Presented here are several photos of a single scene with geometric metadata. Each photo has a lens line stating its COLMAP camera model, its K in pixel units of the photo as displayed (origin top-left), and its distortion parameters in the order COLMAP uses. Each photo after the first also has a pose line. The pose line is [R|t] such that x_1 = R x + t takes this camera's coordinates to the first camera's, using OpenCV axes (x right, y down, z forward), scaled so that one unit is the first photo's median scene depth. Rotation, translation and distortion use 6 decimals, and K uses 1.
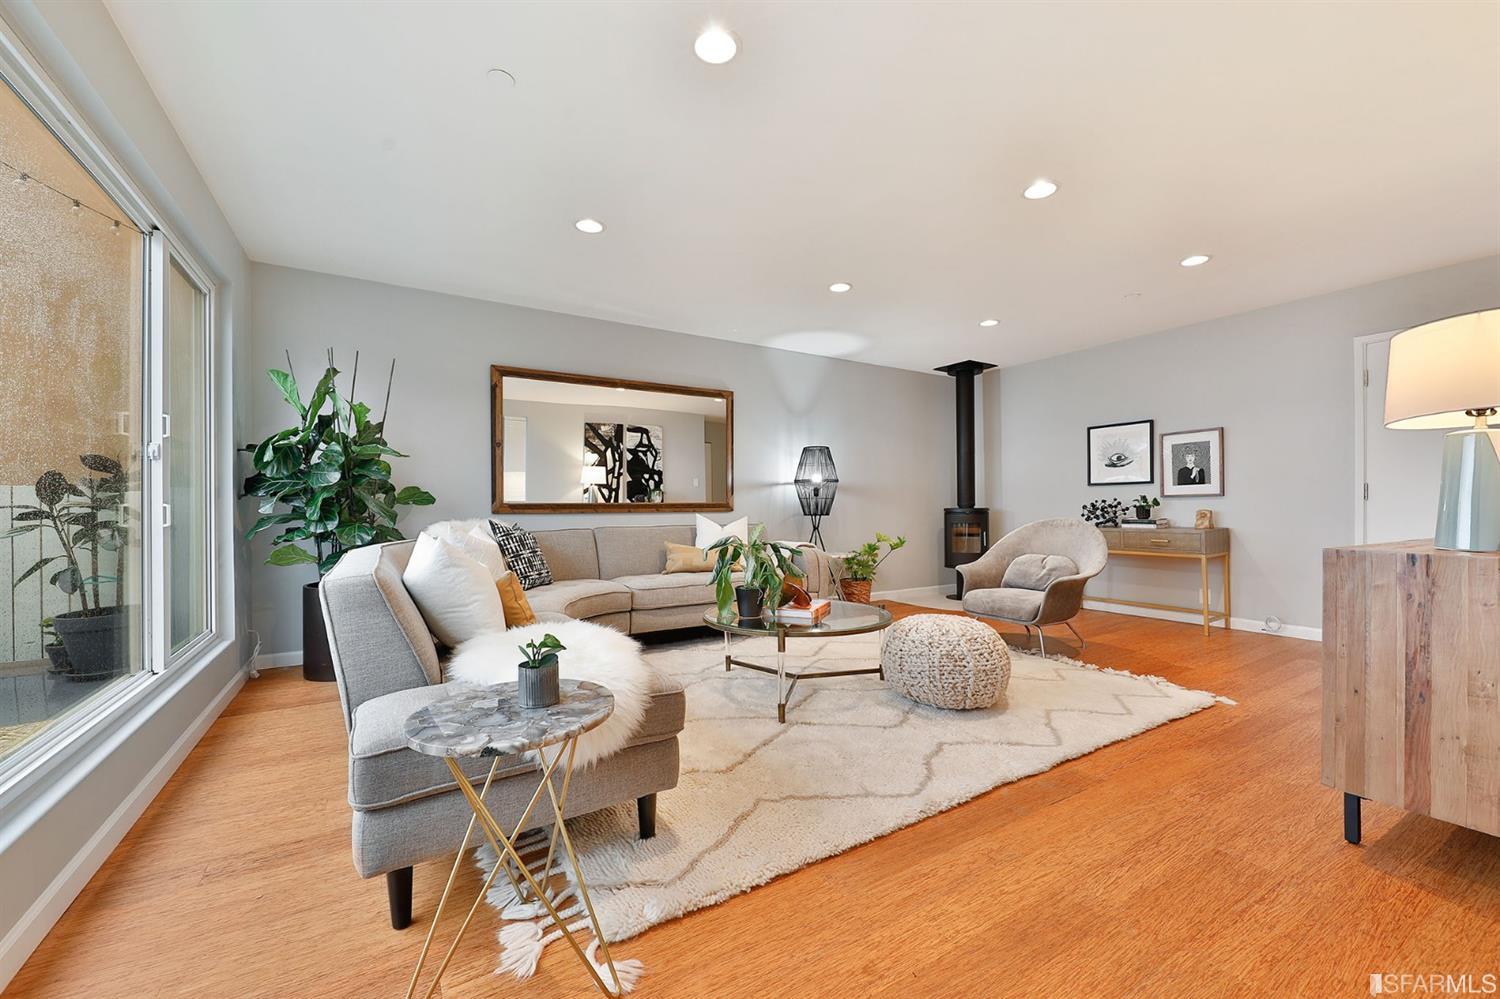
lens RADIAL K [[606.3, 0, 767.7], [0, 606.3, 511.4], [0, 0, 1]] dist [0.002353, 0.000178]
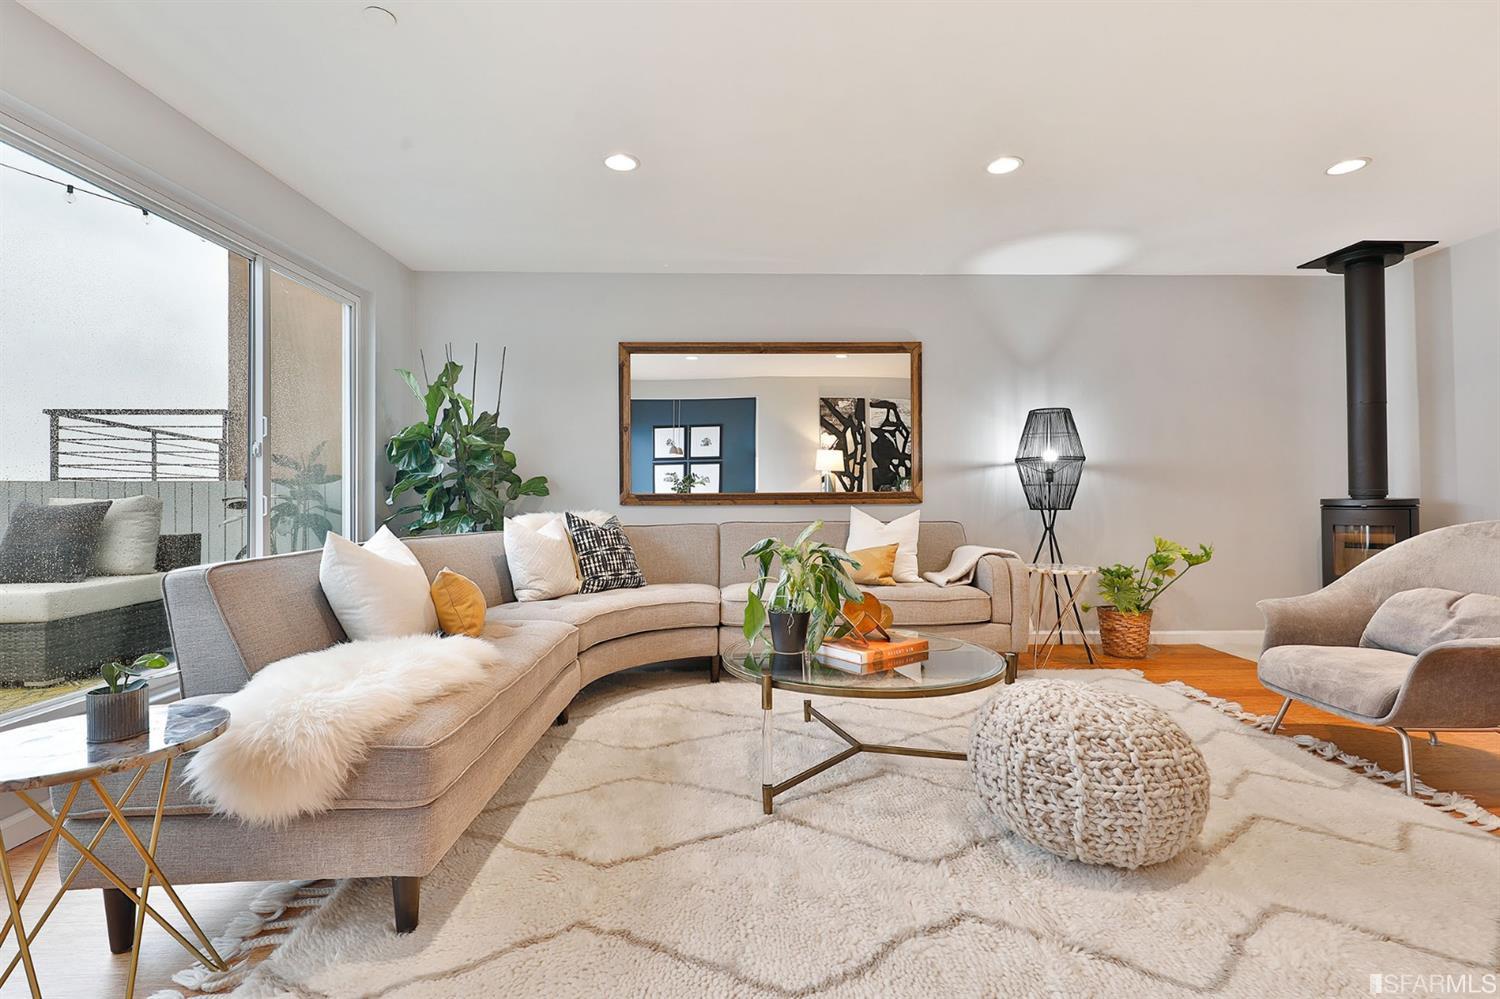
lens RADIAL K [[708.9, 0, 754.5], [0, 708.9, 497.3], [0, 0, 1]] dist [0.002940, -0.001130]
pose [[0.858815, -0.000902, -0.512285, 0.228851], [-0.002857, 0.999974, -0.006549, -0.001574], [0.512278, 0.007088, 0.858790, 0.163295]]
